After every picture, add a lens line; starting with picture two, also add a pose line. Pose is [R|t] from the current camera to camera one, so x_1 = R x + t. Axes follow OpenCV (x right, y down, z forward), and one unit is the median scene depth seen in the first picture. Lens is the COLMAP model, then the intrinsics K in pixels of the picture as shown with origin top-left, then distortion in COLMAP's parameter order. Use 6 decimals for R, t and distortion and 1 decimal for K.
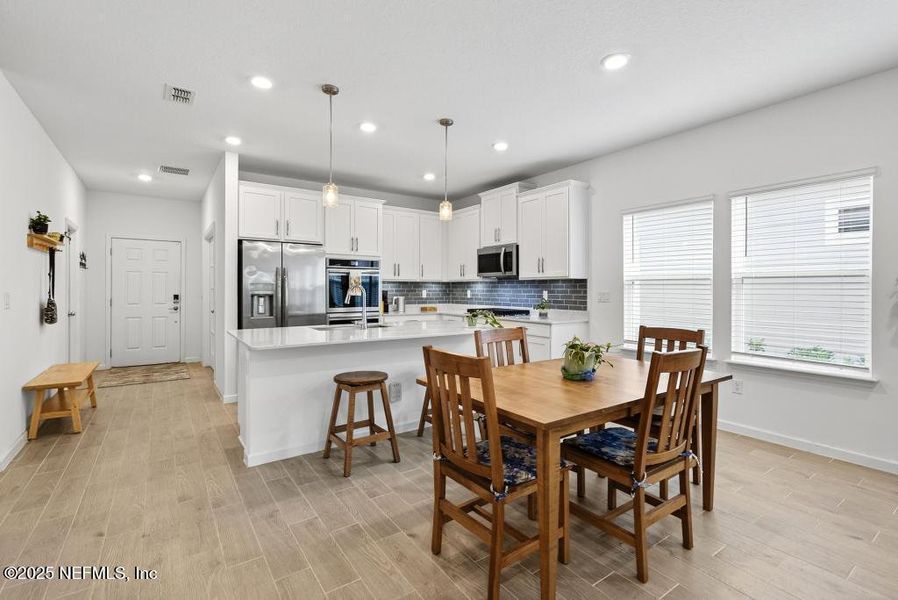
lens RADIAL K [[430.3, 0, 445.5], [0, 430.3, 286.0], [0, 0, 1]] dist [-0.001066, 0.000244]
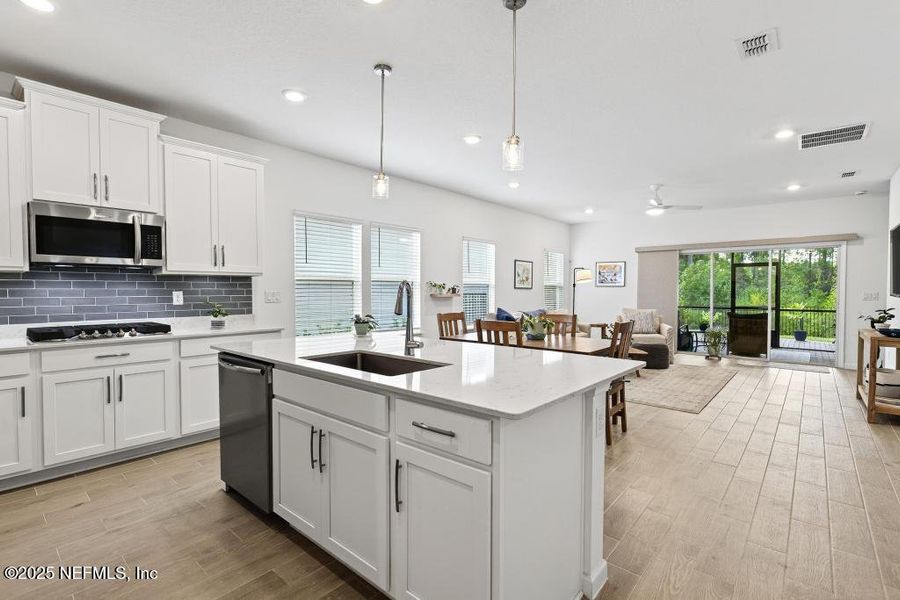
lens RADIAL K [[422.1, 0, 451.6], [0, 422.1, 304.3], [0, 0, 1]] dist [-0.002149, -0.000760]
pose [[-0.269786, -0.036463, 0.962230, -0.539724], [-0.007028, 0.999331, 0.035898, 0.004886], [-0.962895, 0.002922, -0.269862, 0.770645]]
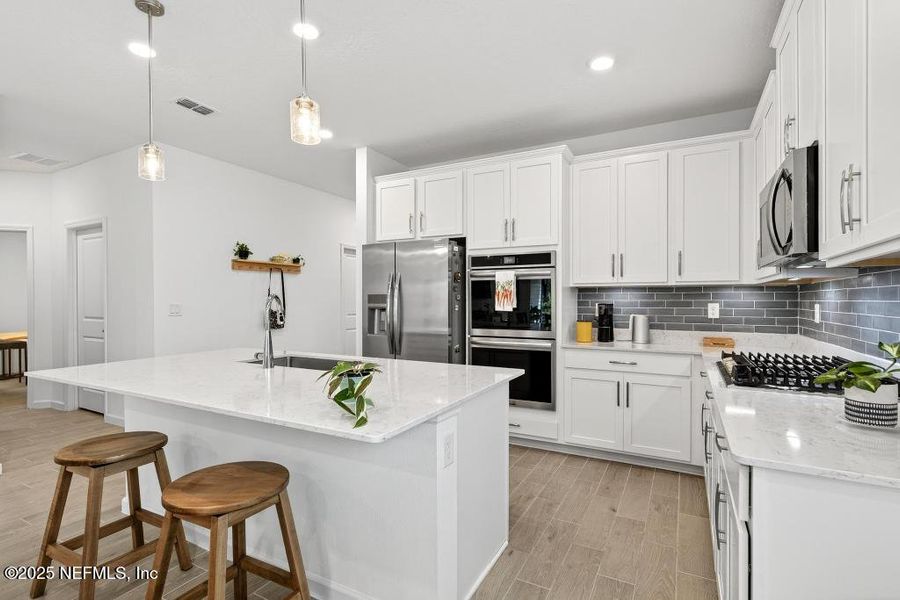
lens RADIAL K [[408.0, 0, 450.0], [0, 408.0, 300.0], [0, 0, 1]] dist [0.000019, -0.000084]
pose [[0.461322, -0.002792, -0.887228, 0.292381], [0.006428, 0.999979, 0.000195, 0.005009], [0.887209, -0.005793, 0.461331, 0.674171]]
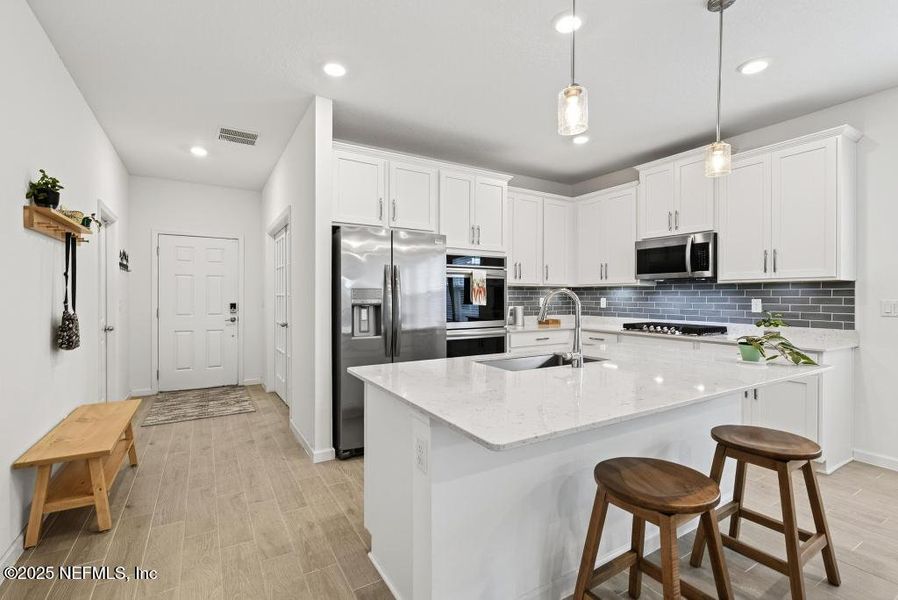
lens RADIAL K [[418.7, 0, 444.9], [0, 418.7, 294.6], [0, 0, 1]] dist [0.000190, -0.000570]
pose [[0.998079, -0.000273, -0.061955, -0.230153], [0.000529, 0.999991, 0.004123, 0.001029], [0.061953, -0.004148, 0.998070, 0.300216]]
